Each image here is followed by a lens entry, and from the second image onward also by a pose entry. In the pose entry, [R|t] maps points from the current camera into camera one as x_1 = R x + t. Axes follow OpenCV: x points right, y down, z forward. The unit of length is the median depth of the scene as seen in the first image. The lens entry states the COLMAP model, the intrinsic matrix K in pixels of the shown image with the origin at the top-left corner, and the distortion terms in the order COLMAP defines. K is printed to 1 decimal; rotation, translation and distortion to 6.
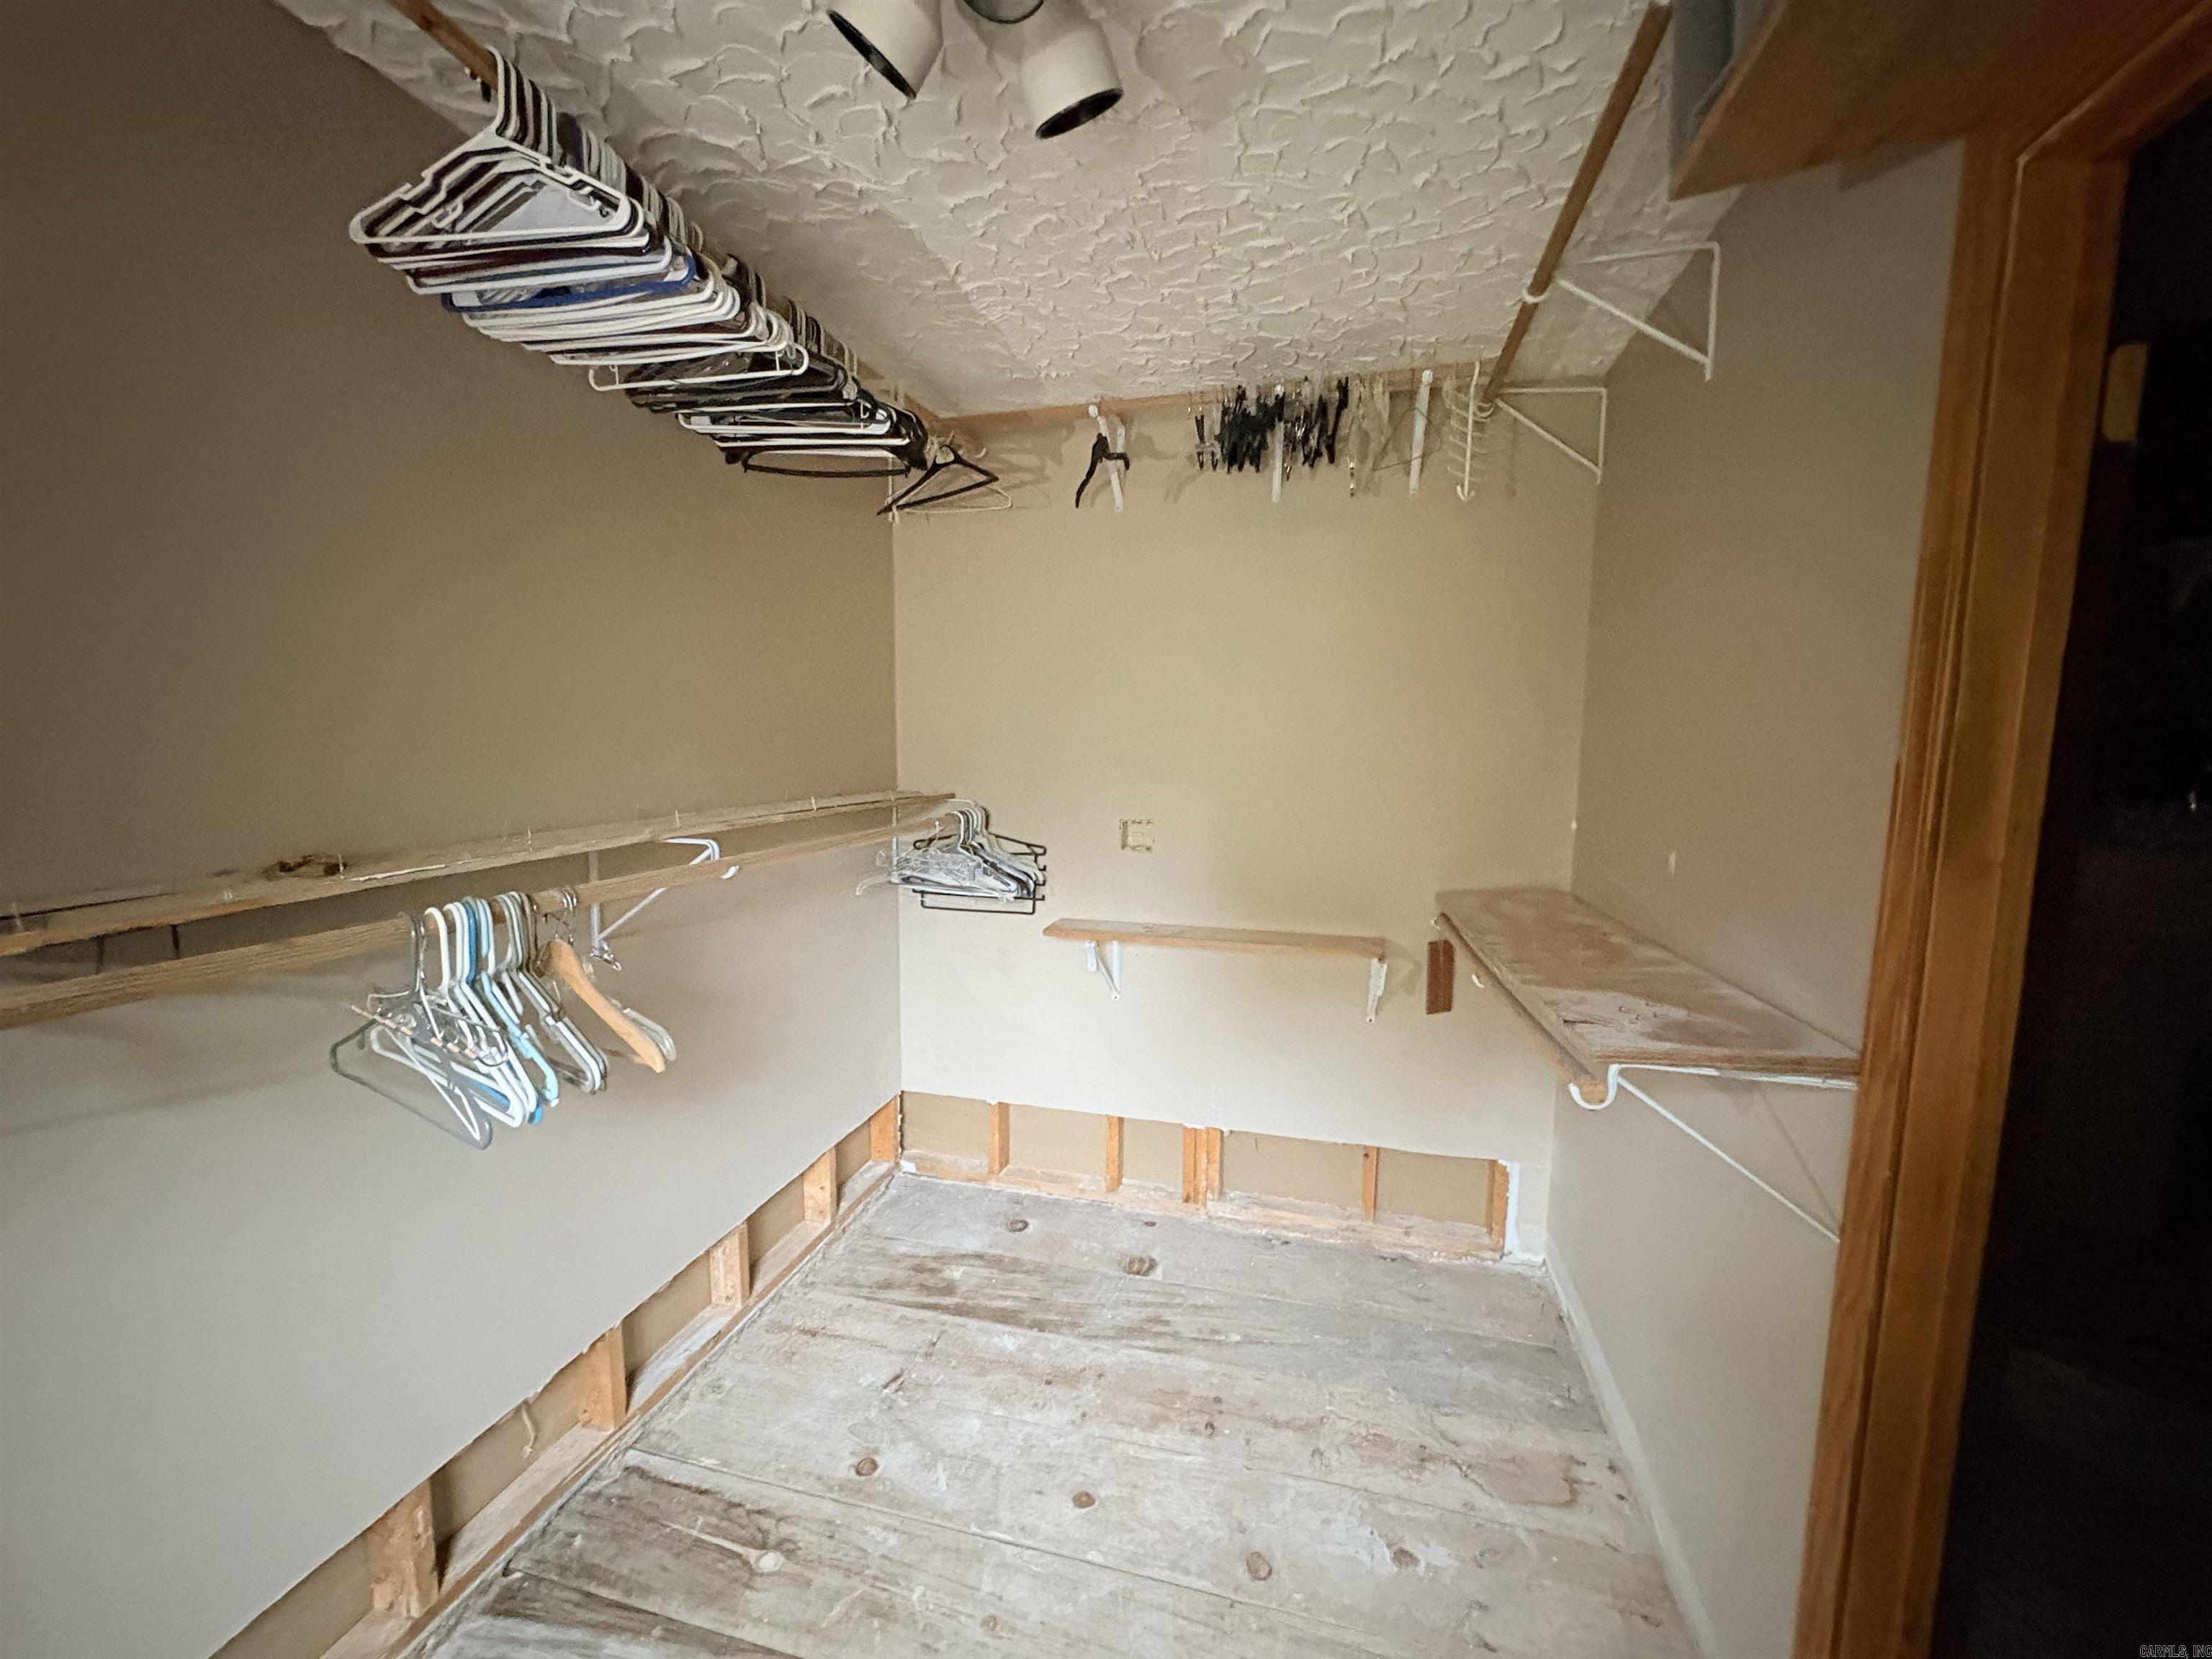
lens RADIAL K [[879.3, 0, 1108.3], [0, 879.3, 832.9], [0, 0, 1]] dist [-0.002585, 0.001107]
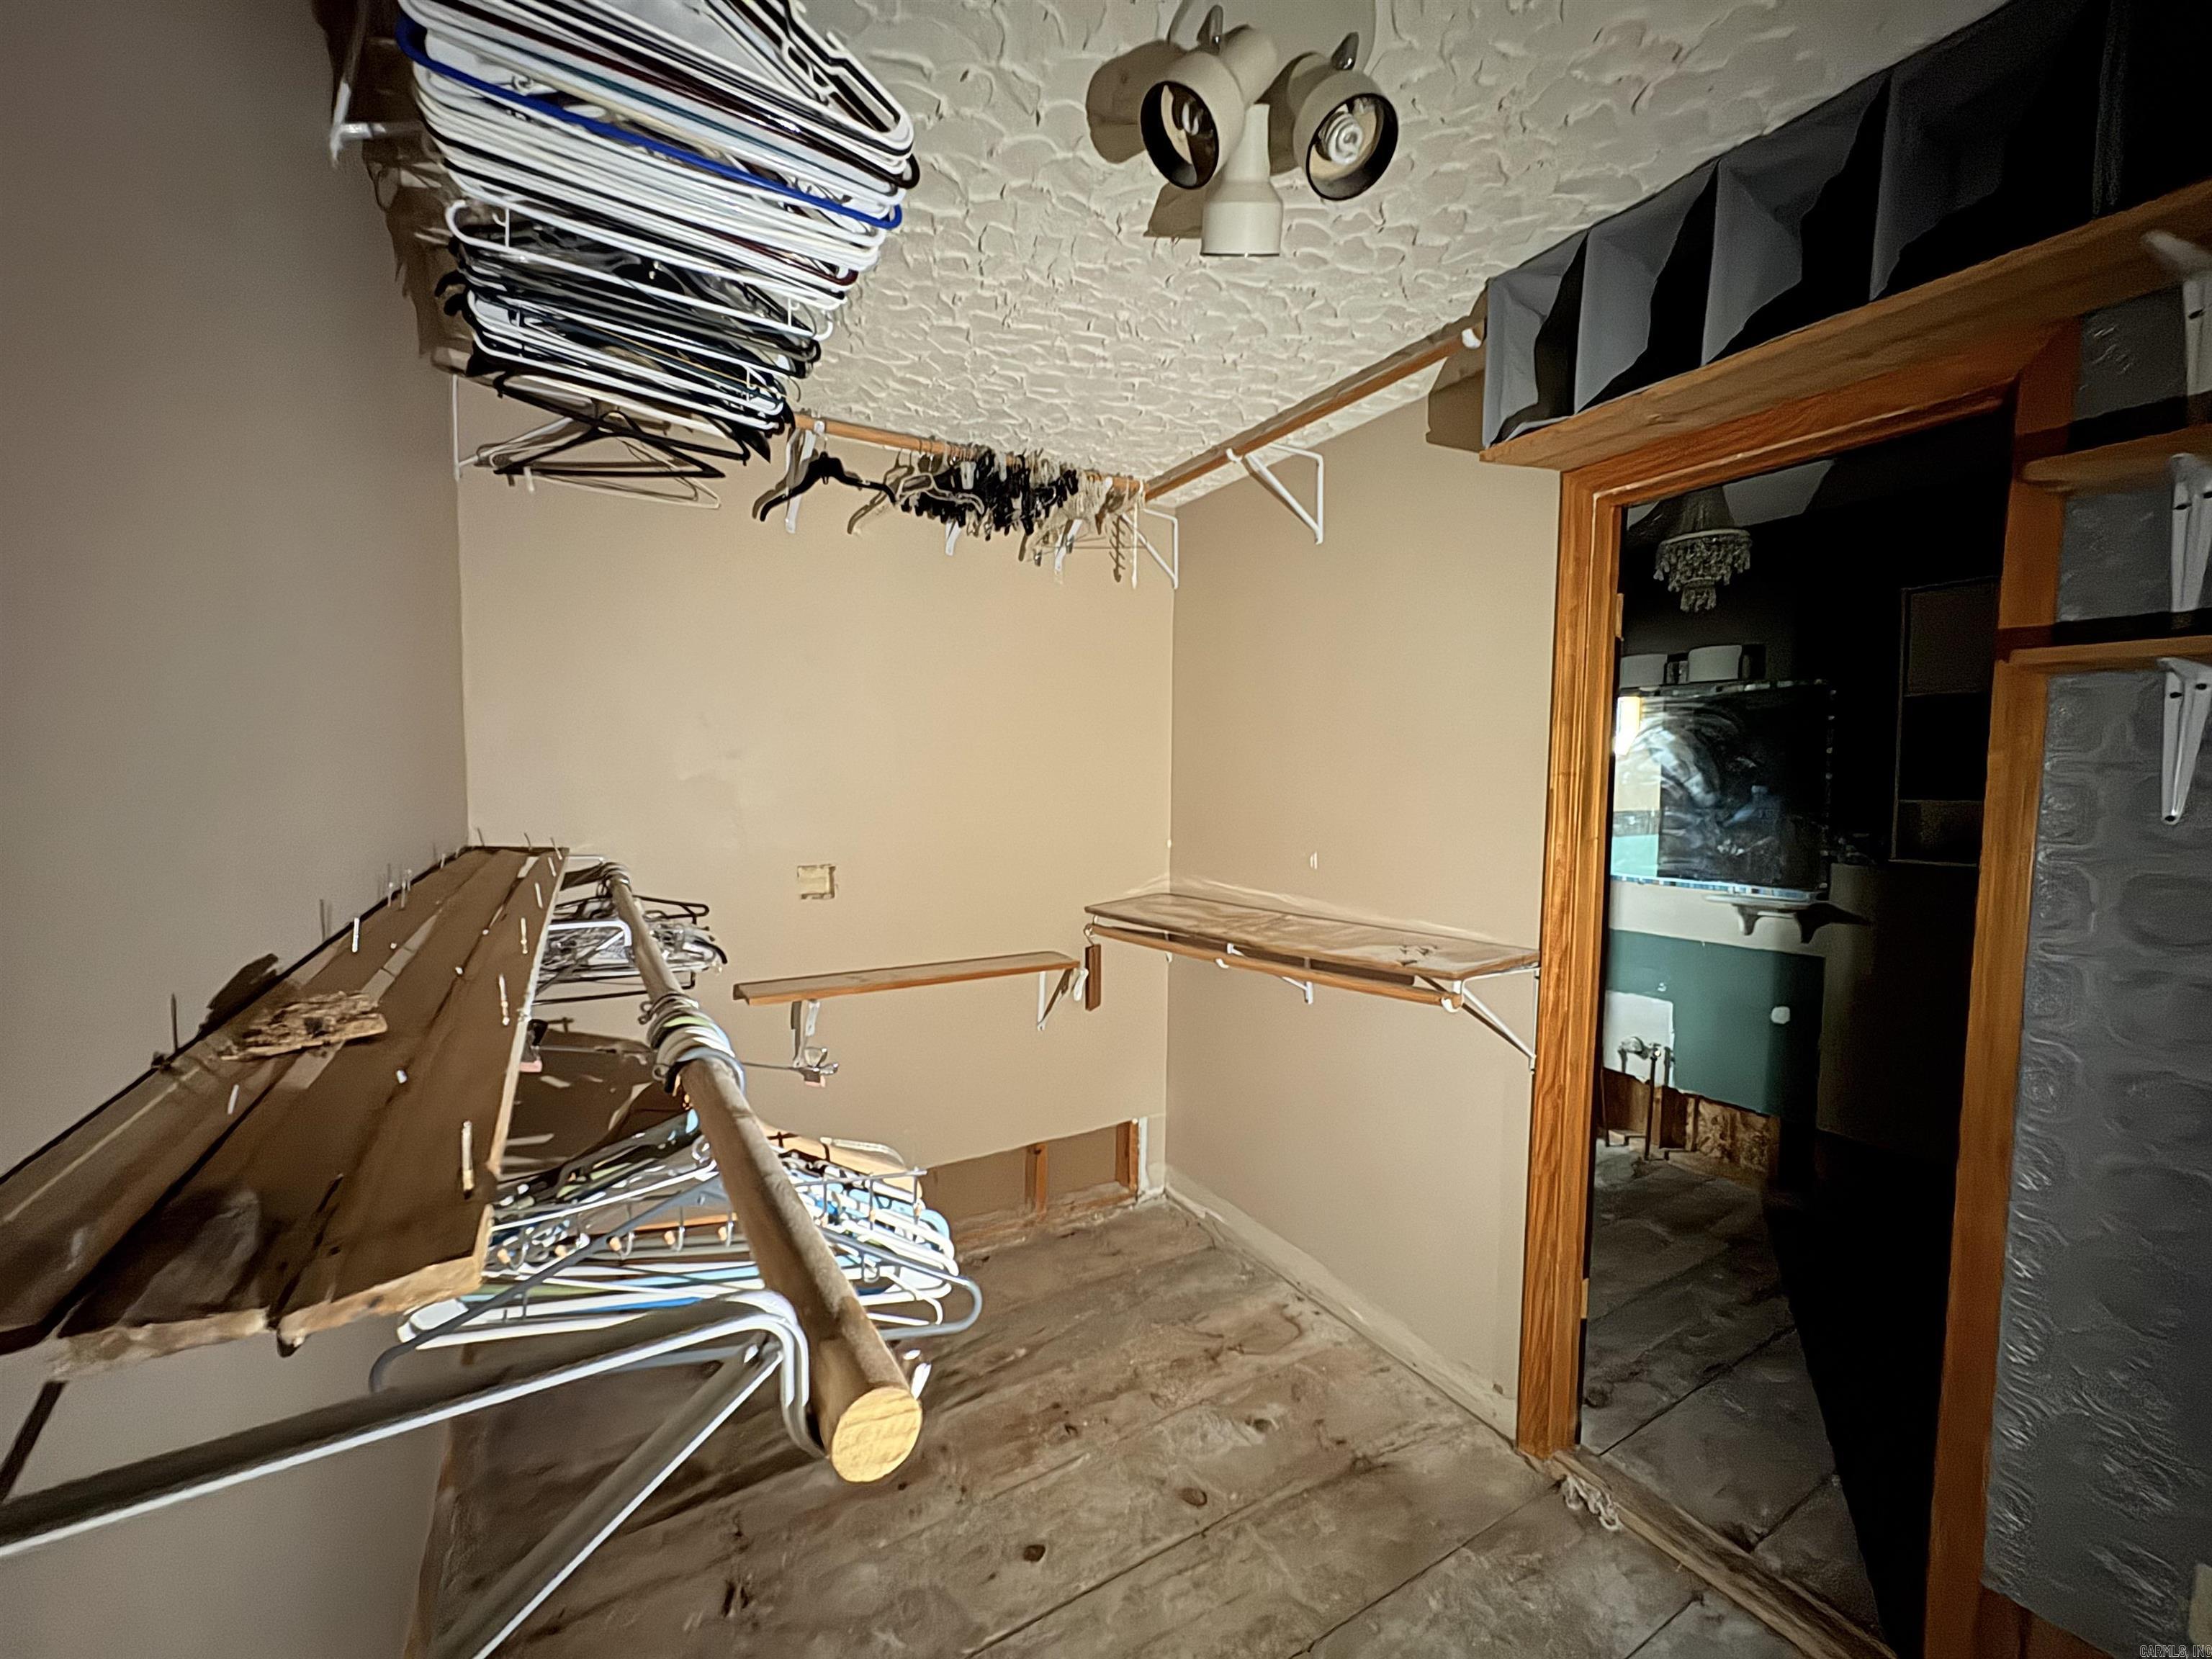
lens RADIAL K [[879.3, 0, 1106.2], [0, 879.3, 833.0], [0, 0, 1]] dist [-0.002585, 0.001107]
pose [[0.699129, -0.045313, 0.713558, -0.570461], [0.075540, 0.997085, -0.010694, -0.021238], [-0.710994, 0.061379, 0.700515, 0.186585]]
